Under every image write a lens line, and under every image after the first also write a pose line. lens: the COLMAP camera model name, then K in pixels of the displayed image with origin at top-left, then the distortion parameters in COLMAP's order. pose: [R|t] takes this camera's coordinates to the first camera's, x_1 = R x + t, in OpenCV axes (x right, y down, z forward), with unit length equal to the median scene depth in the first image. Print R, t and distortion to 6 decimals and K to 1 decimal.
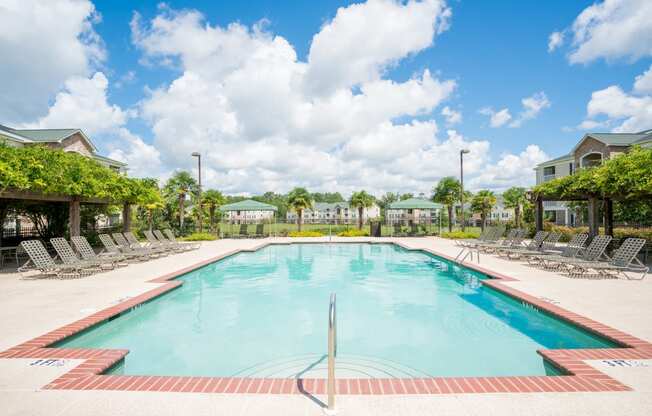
lens RADIAL K [[323.6, 0, 312.2], [0, 323.6, 206.9], [0, 0, 1]] dist [-0.000664, 0.000101]
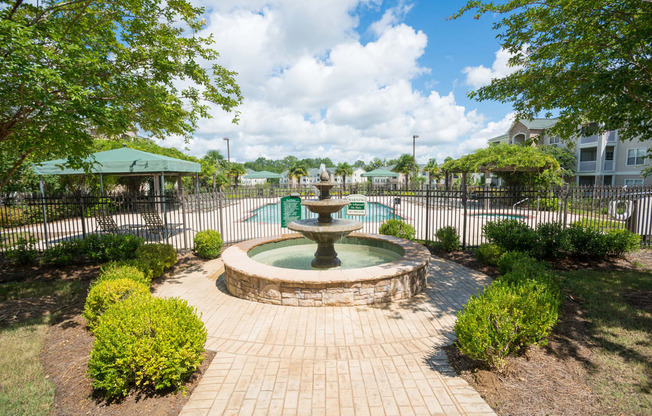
lens RADIAL K [[323.6, 0, 312.2], [0, 323.6, 206.9], [0, 0, 1]] dist [-0.000664, 0.000101]
pose [[0.999538, -0.008874, 0.029059, -0.006241], [0.005658, 0.994030, 0.108963, -0.004030], [-0.029852, -0.108748, 0.993621, -0.098078]]
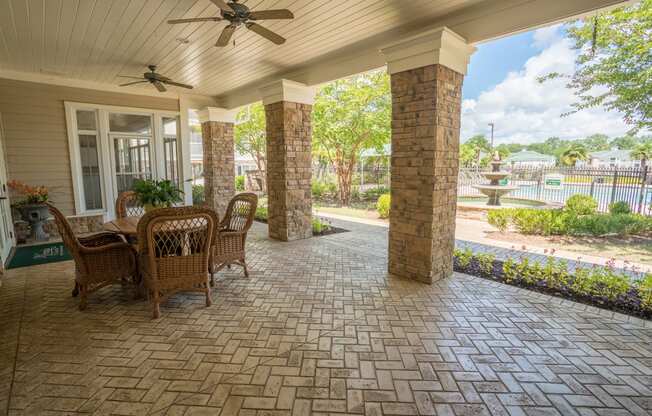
lens RADIAL K [[309.4, 0, 326.0], [0, 309.4, 208.0], [0, 0, 1]] dist [0.000107, 0.000013]
pose [[0.726834, 0.112690, -0.677505, 0.026308], [0.004073, 0.985723, 0.168326, -0.004272], [0.686801, -0.125105, 0.715998, -0.147073]]
